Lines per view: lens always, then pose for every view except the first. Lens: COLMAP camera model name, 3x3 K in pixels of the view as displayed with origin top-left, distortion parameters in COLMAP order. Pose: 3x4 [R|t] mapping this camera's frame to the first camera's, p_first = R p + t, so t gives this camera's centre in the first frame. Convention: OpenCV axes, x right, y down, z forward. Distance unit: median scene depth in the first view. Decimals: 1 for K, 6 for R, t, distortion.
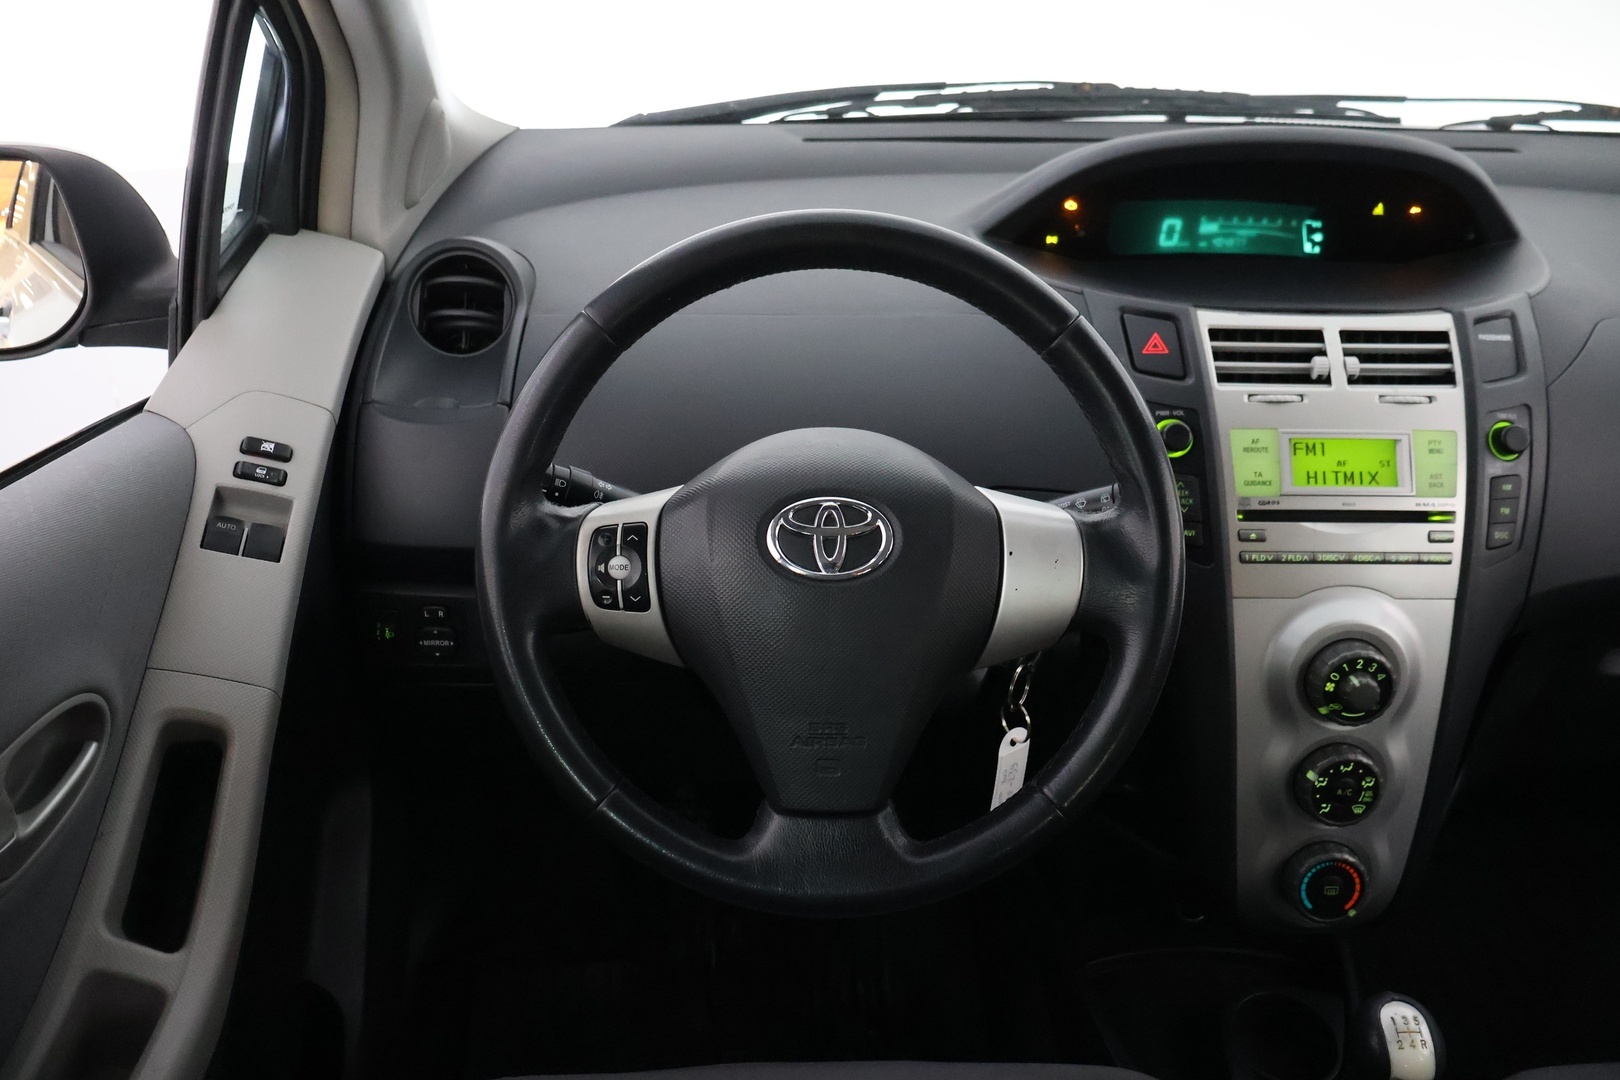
lens RADIAL K [[1343.0, 0, 811.5], [0, 1343.0, 535.8], [0, 0, 1]] dist [-0.008598, -0.001644]
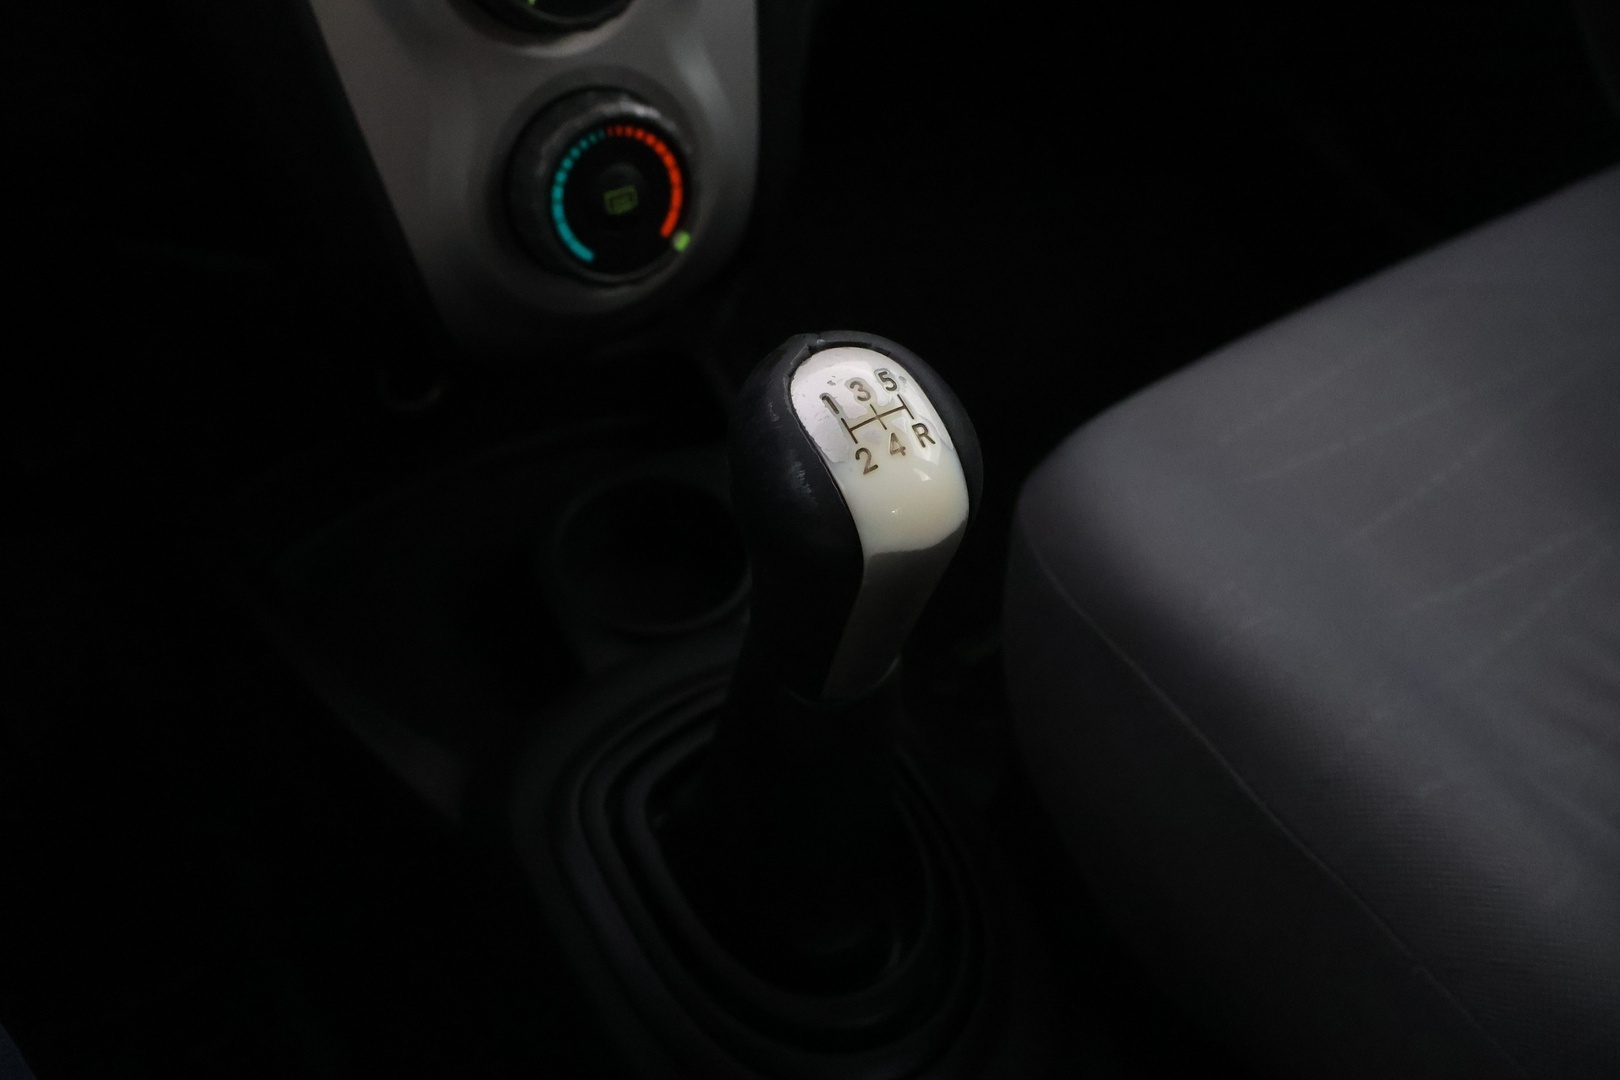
lens RADIAL K [[1343.0, 0, 818.3], [0, 1343.0, 541.7], [0, 0, 1]] dist [-0.008598, -0.001644]
pose [[0.851030, -0.375887, 0.366684, 0.248346], [0.244958, 0.901830, 0.355946, 0.229335], [-0.464482, -0.213099, 0.859561, 0.592047]]
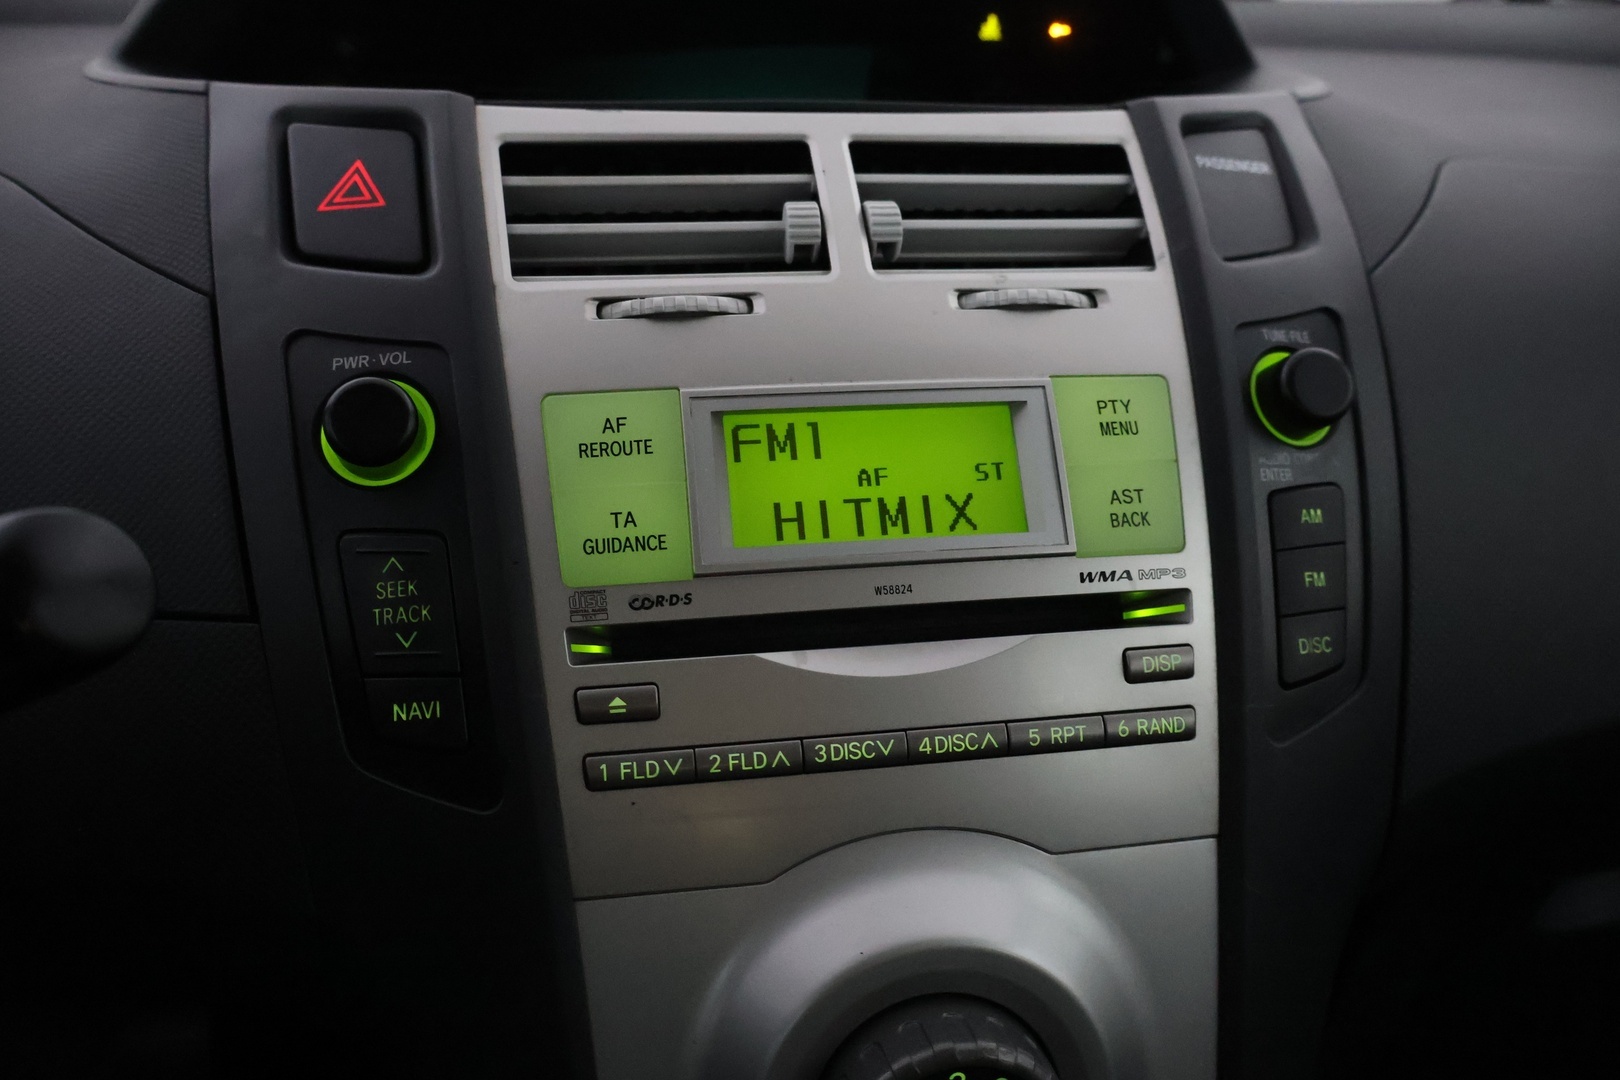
lens RADIAL K [[1343.0, 0, 818.8], [0, 1343.0, 531.7], [0, 0, 1]] dist [-0.008598, -0.001644]
pose [[0.983968, -0.060513, 0.167764, 0.321377], [0.080823, 0.989836, -0.117010, 0.000598], [-0.158978, 0.128693, 0.978858, 0.657302]]
